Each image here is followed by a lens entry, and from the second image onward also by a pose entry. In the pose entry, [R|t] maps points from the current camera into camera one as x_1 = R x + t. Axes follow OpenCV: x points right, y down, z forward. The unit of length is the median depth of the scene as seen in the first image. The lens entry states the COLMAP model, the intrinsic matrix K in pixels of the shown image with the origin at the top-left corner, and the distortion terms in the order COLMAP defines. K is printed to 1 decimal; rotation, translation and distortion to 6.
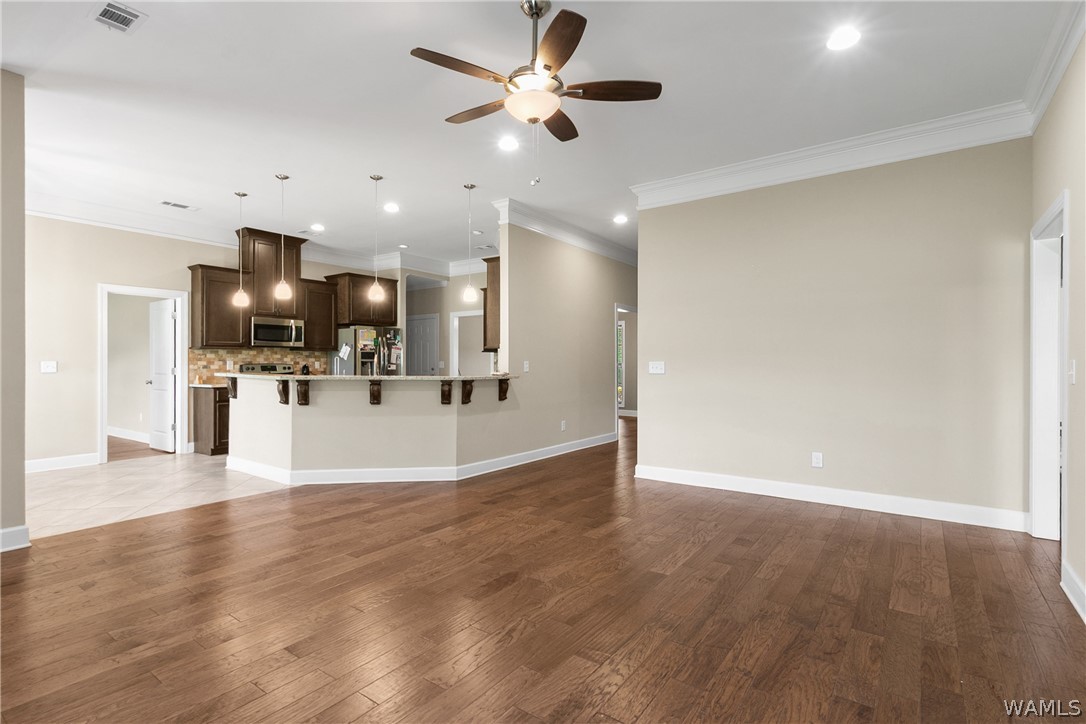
lens RADIAL K [[525.4, 0, 532.2], [0, 525.4, 365.1], [0, 0, 1]] dist [0.004202, 0.000249]
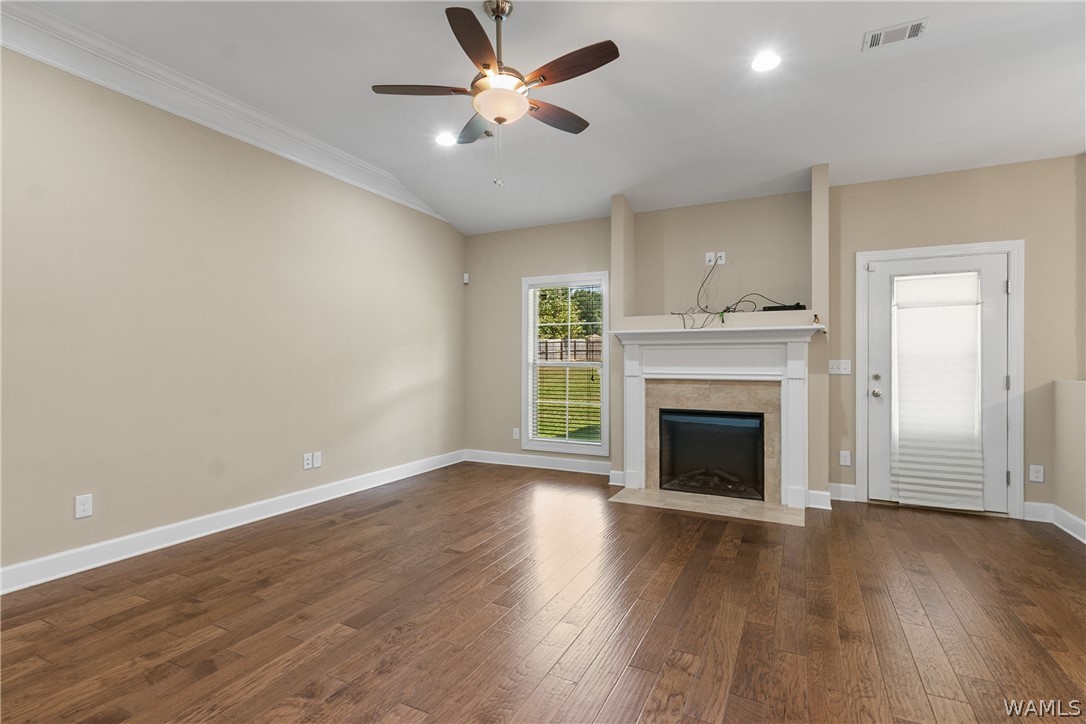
lens RADIAL K [[525.4, 0, 532.2], [0, 525.4, 365.1], [0, 0, 1]] dist [0.004202, 0.000249]
pose [[-0.987011, -0.003173, -0.160622, 0.067355], [-0.004732, 0.999945, 0.009326, -0.004296], [0.160583, 0.009965, -0.986972, 1.272168]]
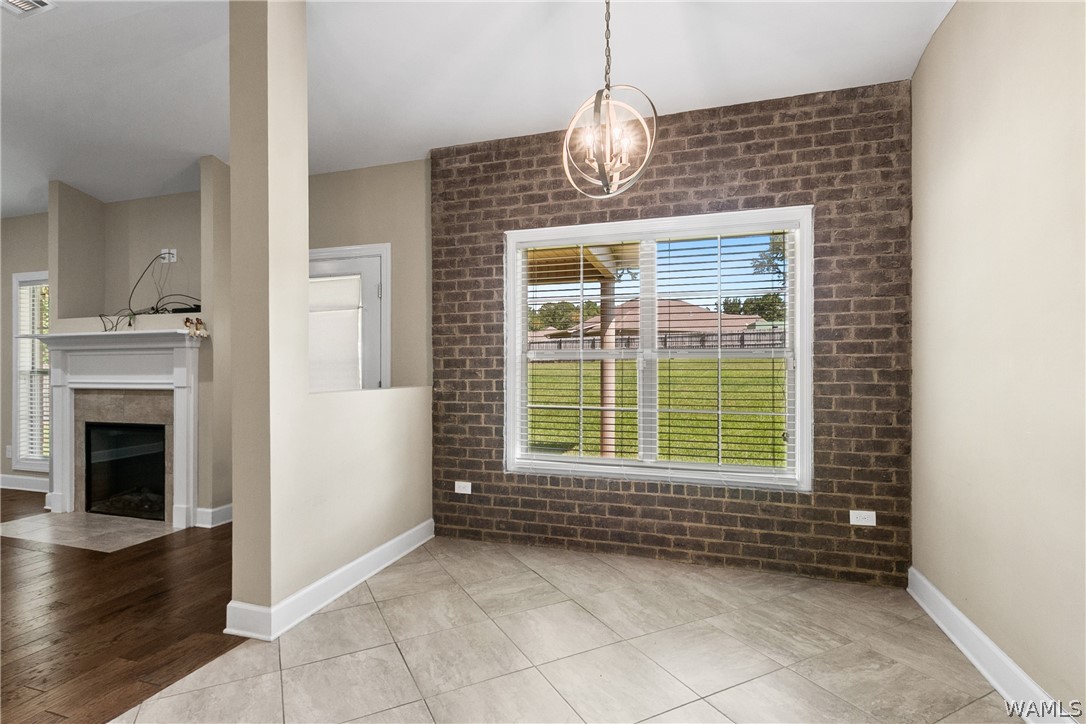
lens RADIAL K [[525.4, 0, 532.2], [0, 525.4, 365.1], [0, 0, 1]] dist [0.004202, 0.000249]
pose [[-0.949222, 0.000493, -0.314607, -0.891484], [0.000320, 1.000000, 0.000602, -0.010385], [0.314608, 0.000470, -0.949222, 1.431224]]
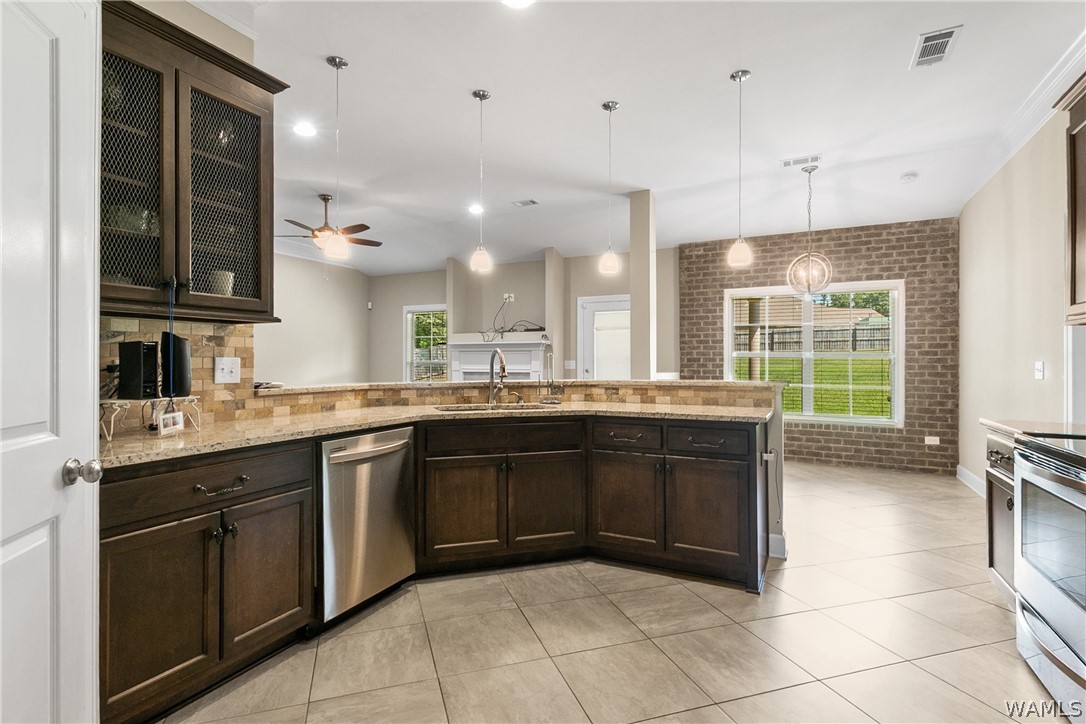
lens RADIAL K [[525.4, 0, 530.3], [0, 525.4, 357.5], [0, 0, 1]] dist [0.002473, -0.000561]
pose [[-0.987611, -0.004631, -0.156852, -0.306440], [-0.004326, 0.999988, -0.002287, -0.013933], [0.156860, -0.001580, -0.987620, 2.065926]]
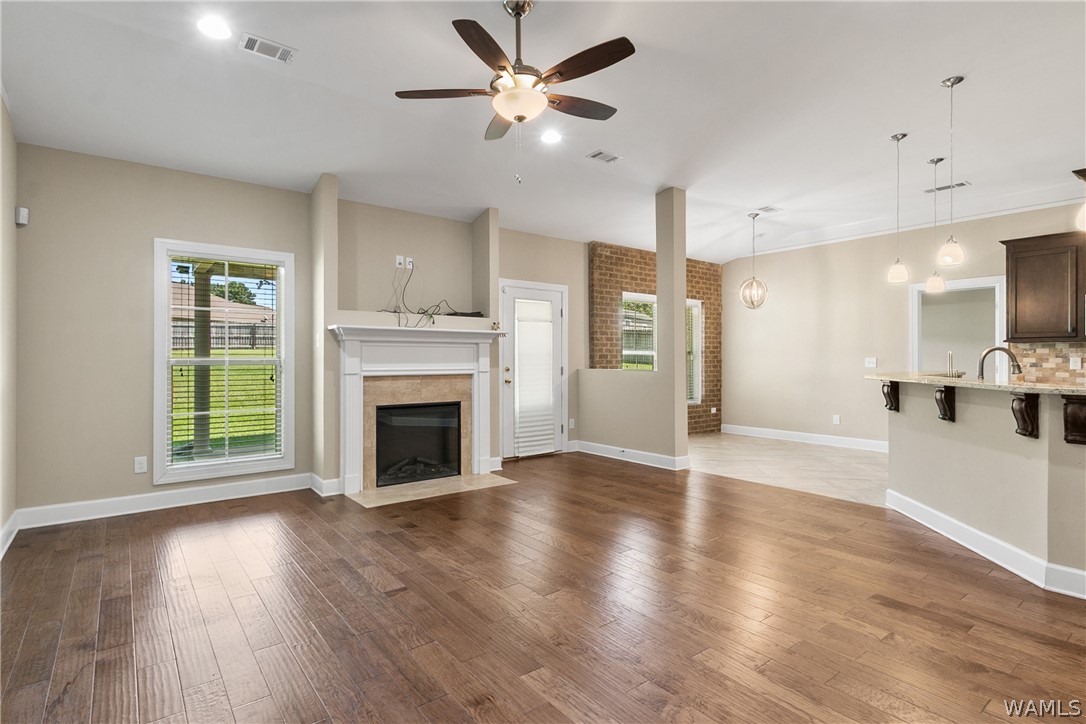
lens RADIAL K [[538.2, 0, 529.5], [0, 538.2, 358.7], [0, 0, 1]] dist [0.001002, 0.000348]
pose [[-0.282228, -0.002553, -0.959344, 0.629307], [-0.004949, 0.999987, -0.001205, -0.002256], [0.959334, 0.004408, -0.282237, 0.831058]]
